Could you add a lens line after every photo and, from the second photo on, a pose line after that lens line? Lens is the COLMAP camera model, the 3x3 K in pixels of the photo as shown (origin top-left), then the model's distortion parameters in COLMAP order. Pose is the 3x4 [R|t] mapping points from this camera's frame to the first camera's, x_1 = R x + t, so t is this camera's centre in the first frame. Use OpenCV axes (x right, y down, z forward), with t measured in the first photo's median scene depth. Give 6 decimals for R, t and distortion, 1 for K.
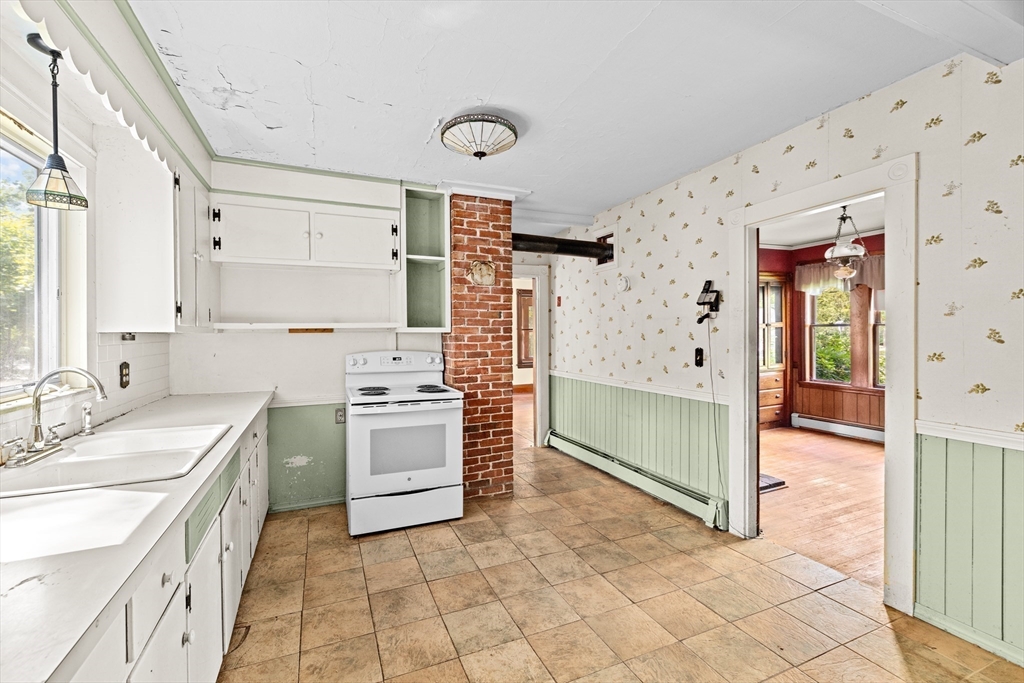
lens RADIAL K [[440.8, 0, 511.2], [0, 440.8, 341.4], [0, 0, 1]] dist [-0.000674, 0.001687]
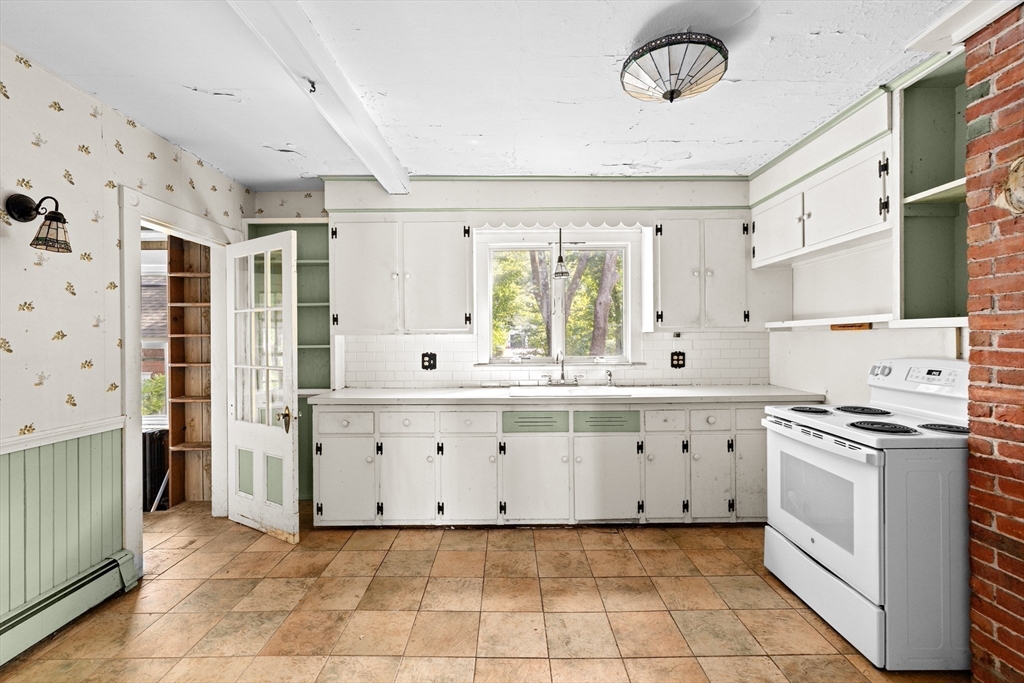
lens RADIAL K [[440.8, 0, 512.1], [0, 440.8, 338.8], [0, 0, 1]] dist [-0.000674, 0.001687]
pose [[-0.397542, 0.012296, -0.917501, 0.566814], [-0.007051, 0.999840, 0.016455, -0.012324], [0.917557, 0.013011, -0.397392, 0.806046]]
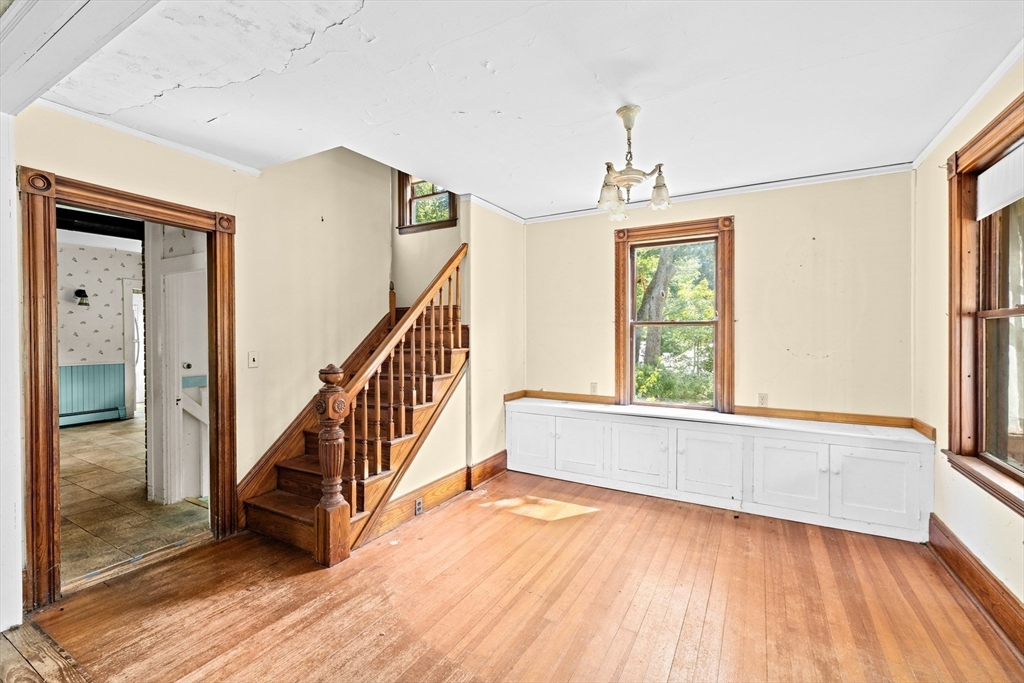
lens RADIAL K [[440.8, 0, 511.5], [0, 440.8, 339.0], [0, 0, 1]] dist [-0.000674, 0.001687]
pose [[-0.795789, 0.020257, -0.605235, -0.056643], [-0.001288, 0.999381, 0.035142, -0.040362], [0.605572, 0.028745, -0.795271, 2.733842]]
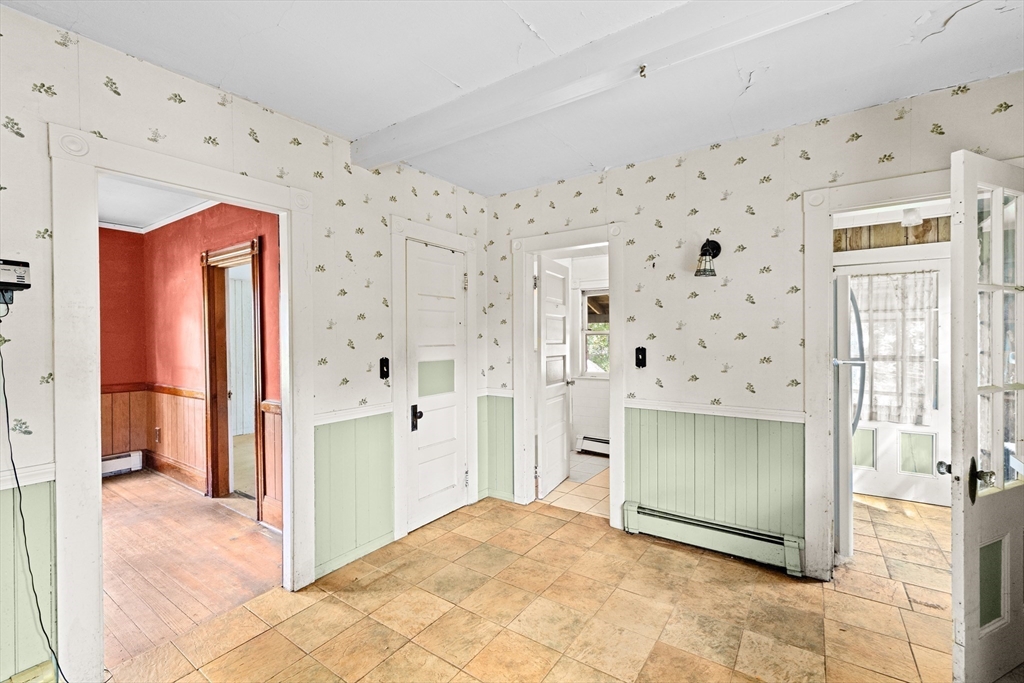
lens RADIAL K [[440.8, 0, 515.6], [0, 440.8, 343.3], [0, 0, 1]] dist [-0.000674, 0.001687]
pose [[-0.523138, 0.008010, 0.852211, -0.255056], [0.027256, 0.999602, 0.007336, -0.006745], [-0.851812, 0.027066, -0.523148, 0.749435]]
